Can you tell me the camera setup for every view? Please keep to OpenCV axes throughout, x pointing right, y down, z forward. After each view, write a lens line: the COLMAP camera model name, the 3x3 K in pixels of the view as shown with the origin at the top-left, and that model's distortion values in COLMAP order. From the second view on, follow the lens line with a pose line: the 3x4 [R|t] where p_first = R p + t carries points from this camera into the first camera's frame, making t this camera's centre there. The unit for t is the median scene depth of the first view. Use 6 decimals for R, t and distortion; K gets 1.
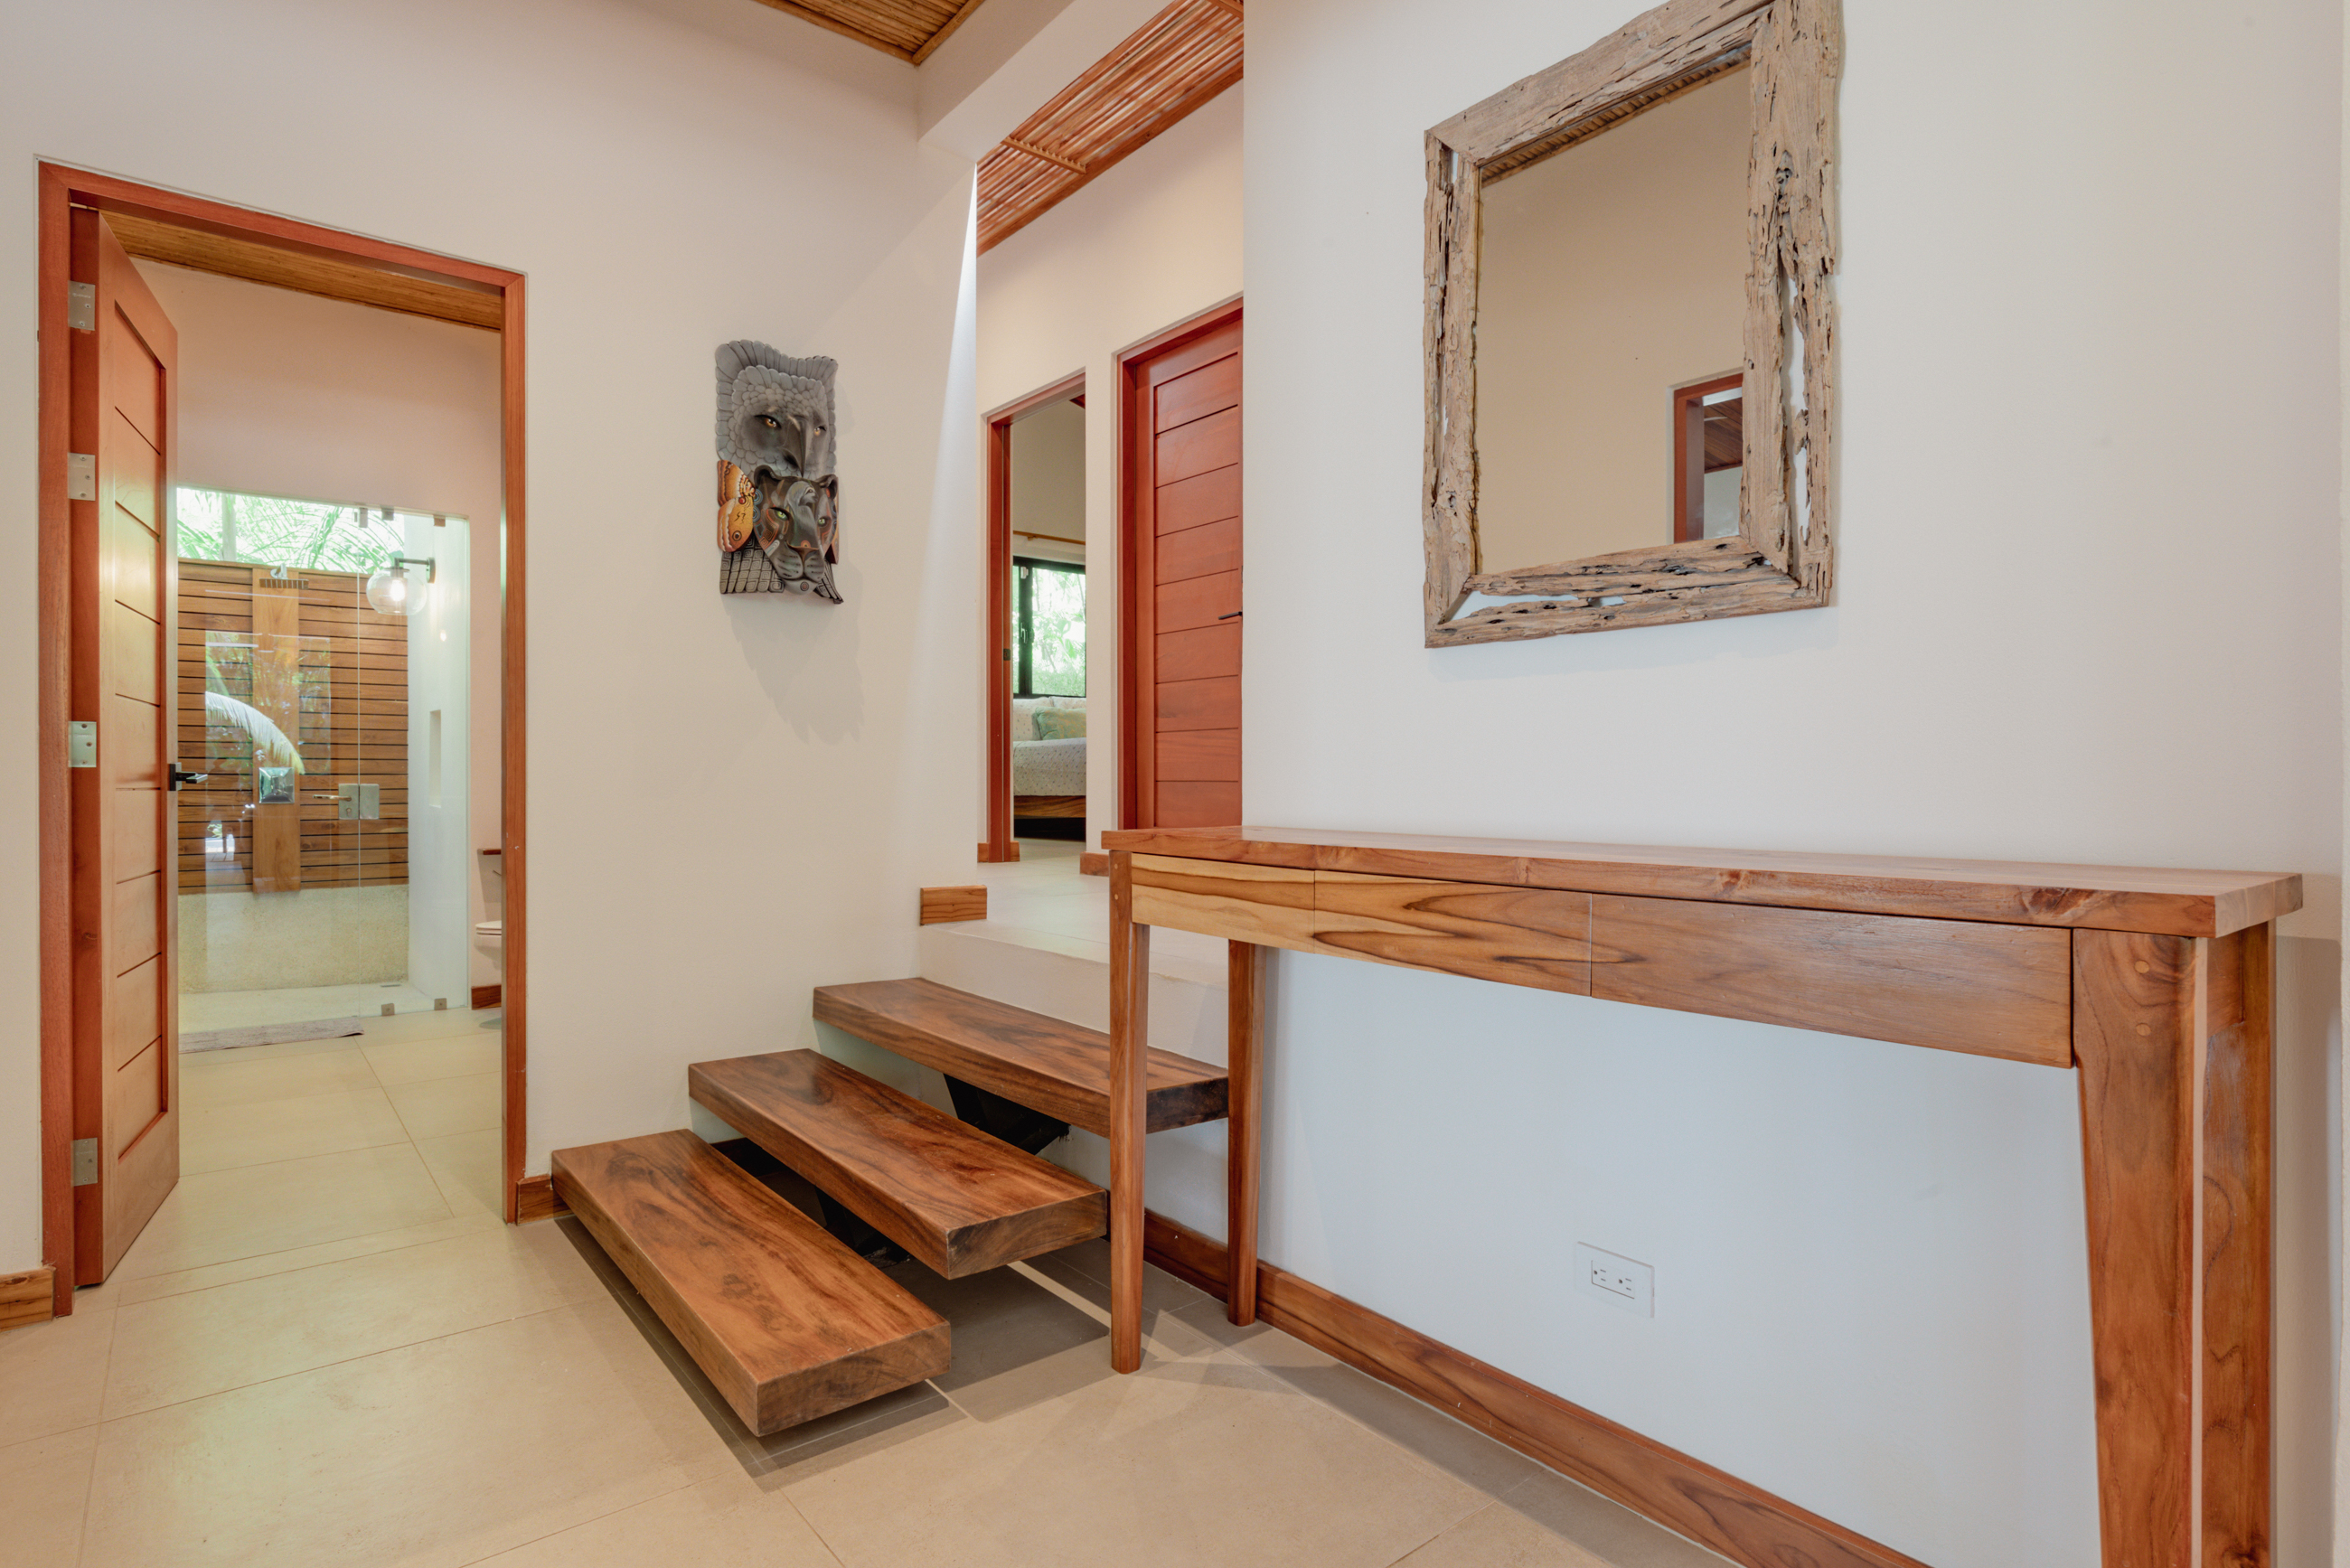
lens RADIAL K [[1201.1, 0, 1175.0], [0, 1201.1, 784.0], [0, 0, 1]] dist [-0.003066, -0.000448]
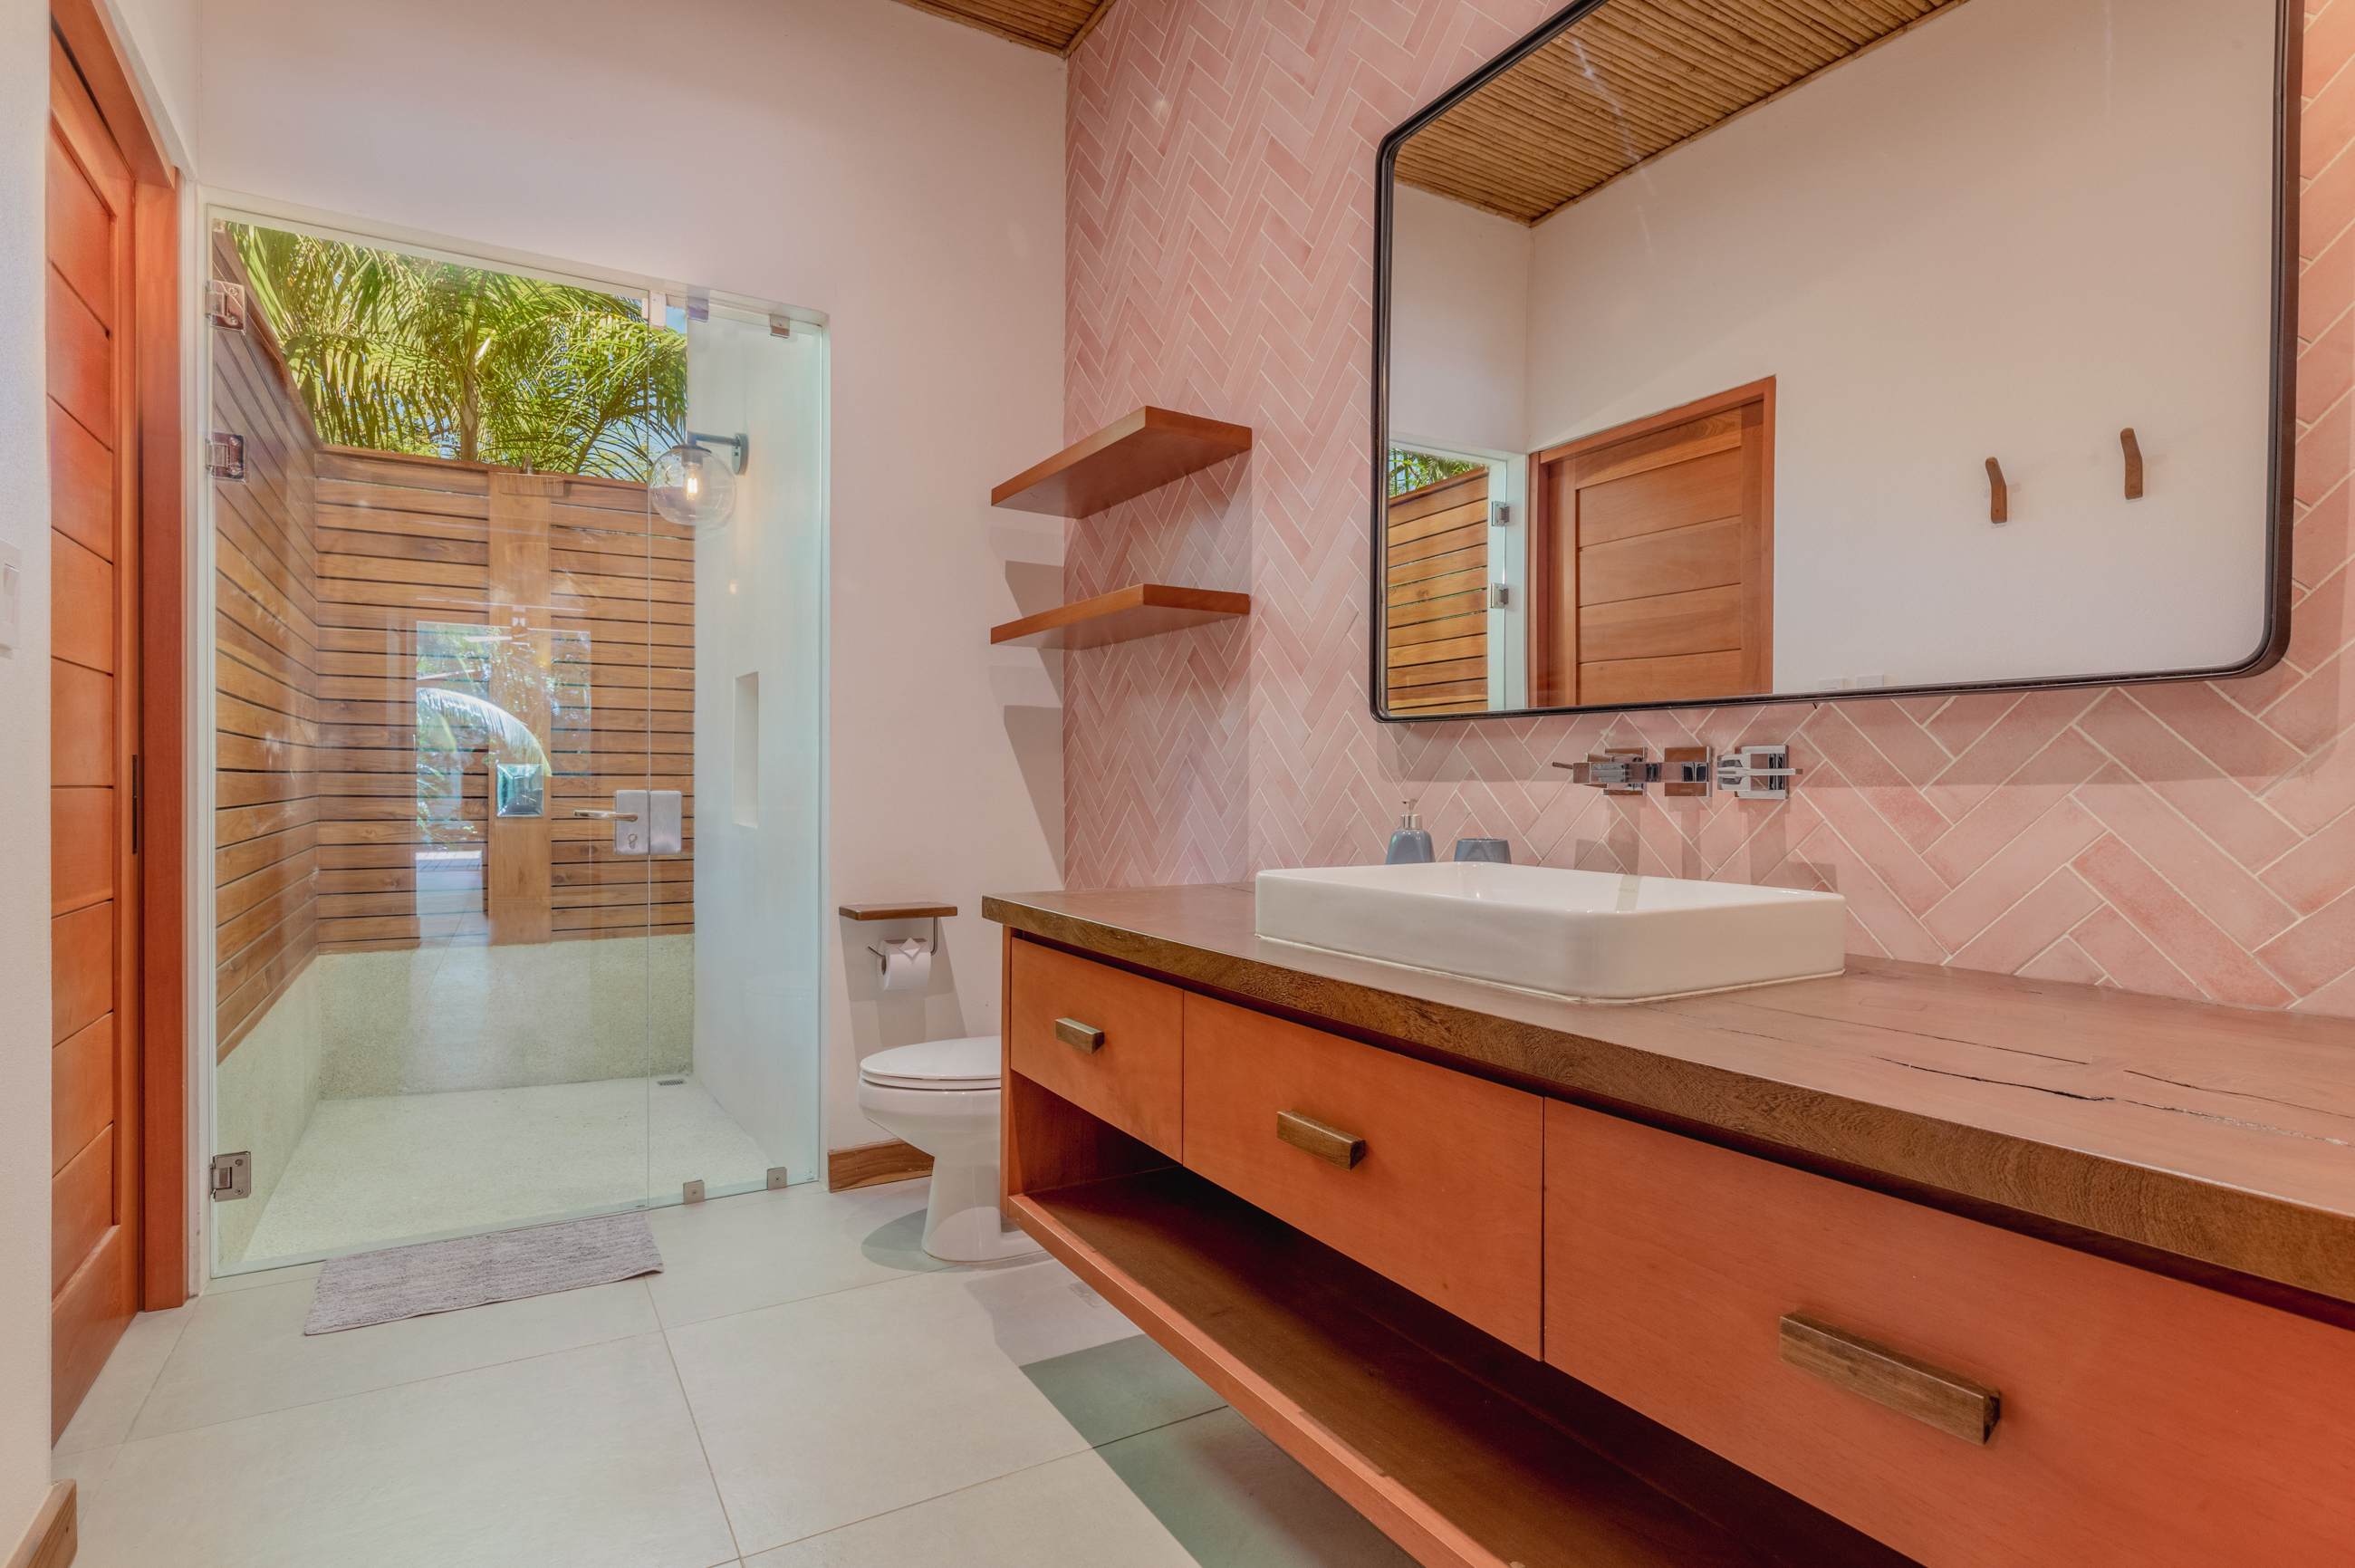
lens RADIAL K [[1203.8, 0, 1177.5], [0, 1203.8, 784.0], [0, 0, 1]] dist [-0.003066, -0.000448]
pose [[0.988786, 0.001766, -0.149331, -0.265500], [-0.002326, 0.999991, -0.003577, -0.001159], [0.149323, 0.003884, 0.988781, 0.363029]]
